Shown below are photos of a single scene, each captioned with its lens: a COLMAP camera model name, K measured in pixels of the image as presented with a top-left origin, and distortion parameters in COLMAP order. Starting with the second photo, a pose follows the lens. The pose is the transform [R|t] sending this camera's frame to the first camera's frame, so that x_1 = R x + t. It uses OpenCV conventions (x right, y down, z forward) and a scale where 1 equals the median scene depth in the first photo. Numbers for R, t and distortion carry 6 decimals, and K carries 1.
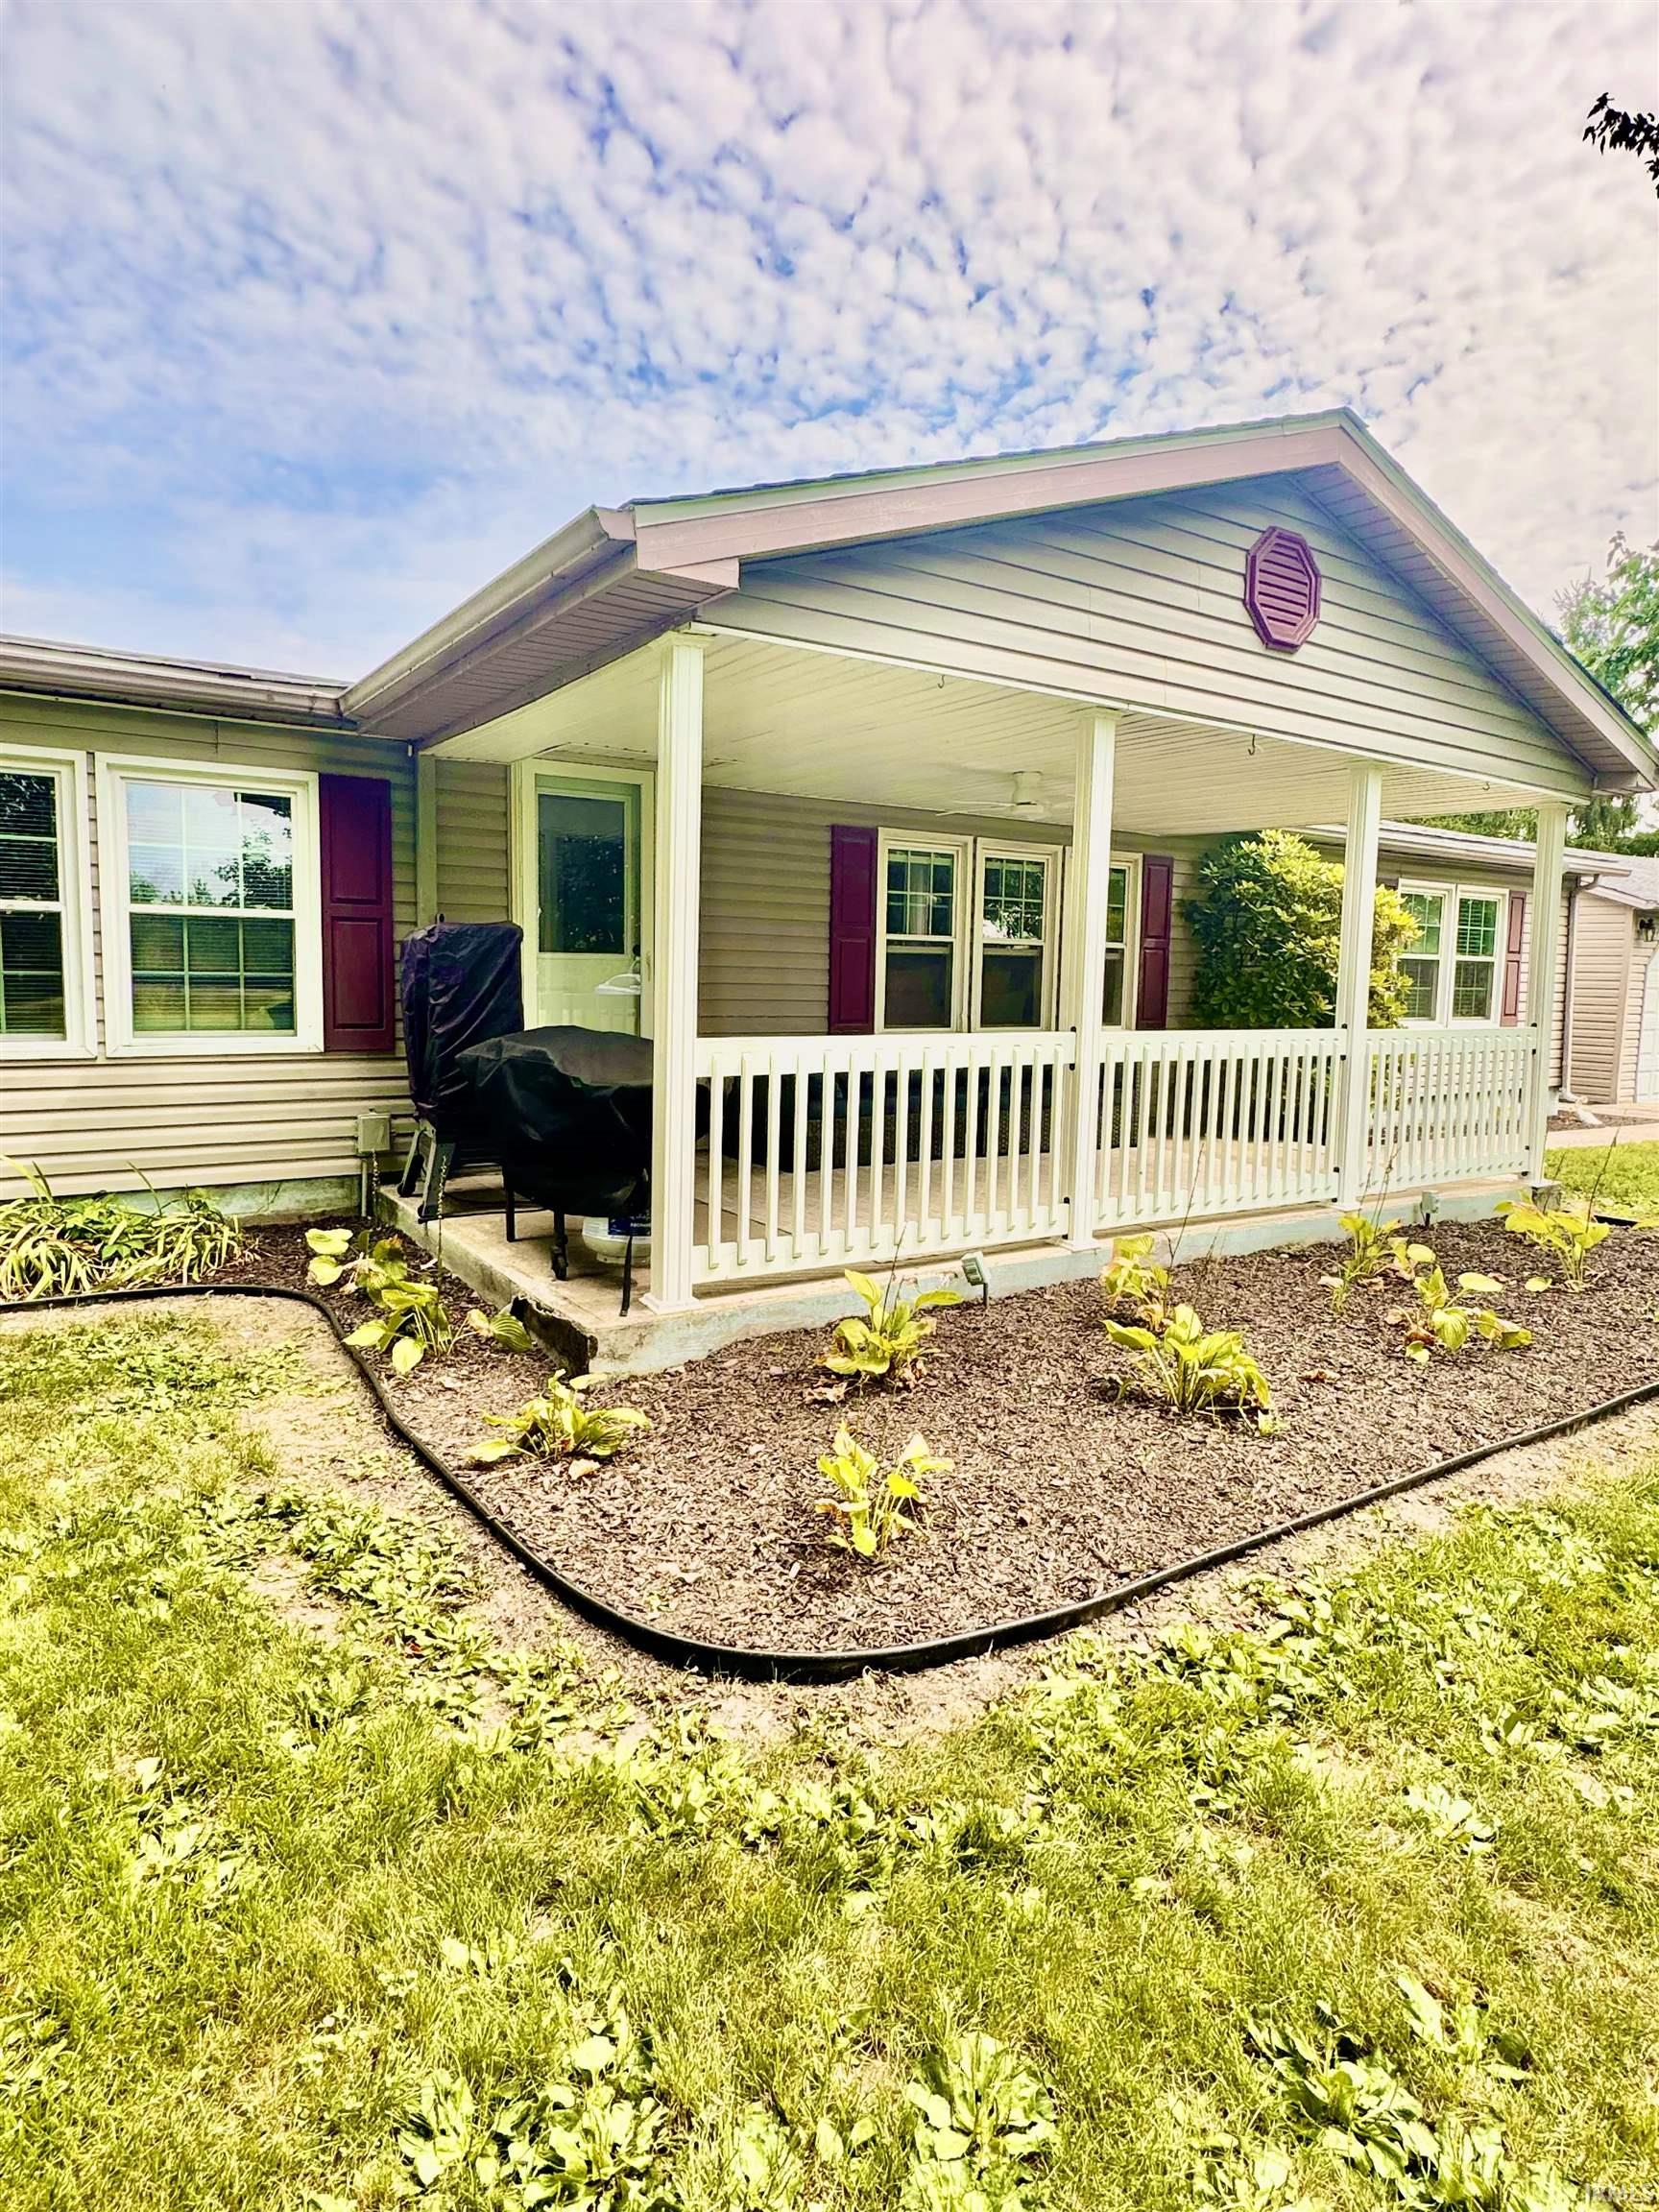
lens RADIAL K [[1216.2, 0, 829.1], [0, 1216.2, 1062.1], [0, 0, 1]] dist [-0.000604, 0.001321]
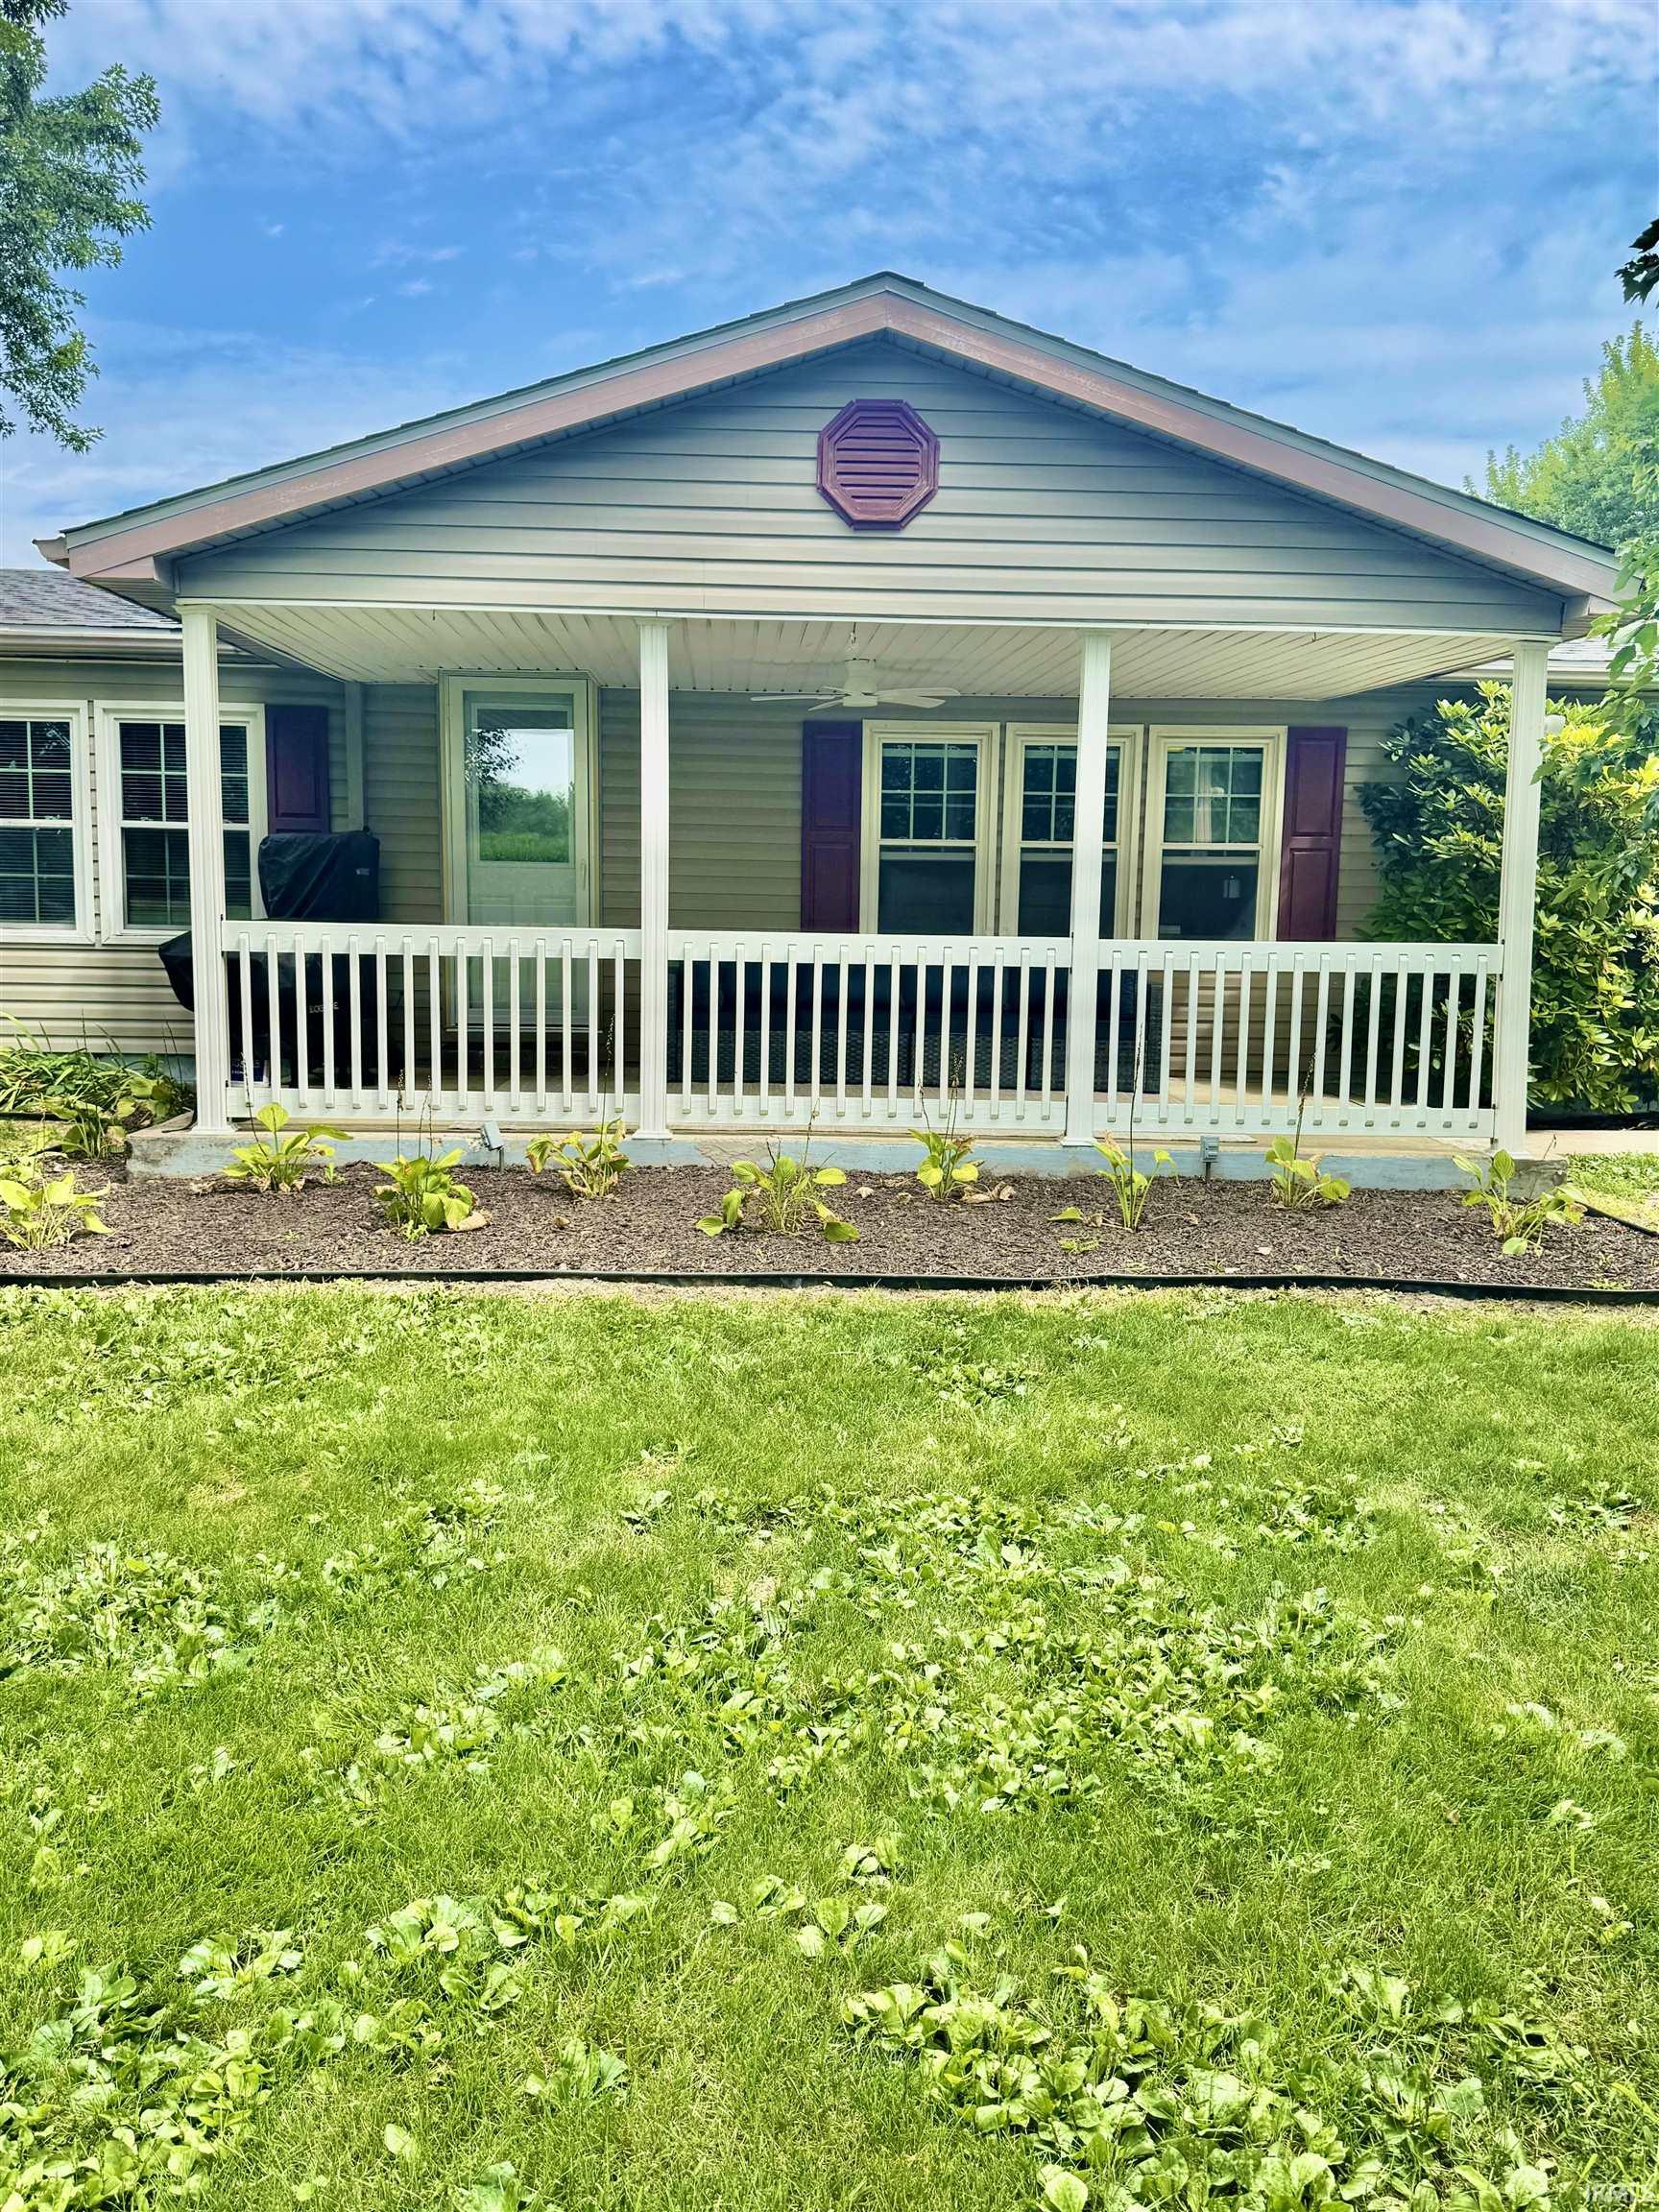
lens RADIAL K [[1818.6, 0, 829.5], [0, 1818.6, 1106.0], [0, 0, 1]] dist [0.153125, -0.188787]
pose [[0.858934, 0.052174, -0.509421, 0.691208], [-0.038245, 0.998554, 0.037784, 0.041509], [0.510656, -0.012971, 0.859688, -0.179480]]
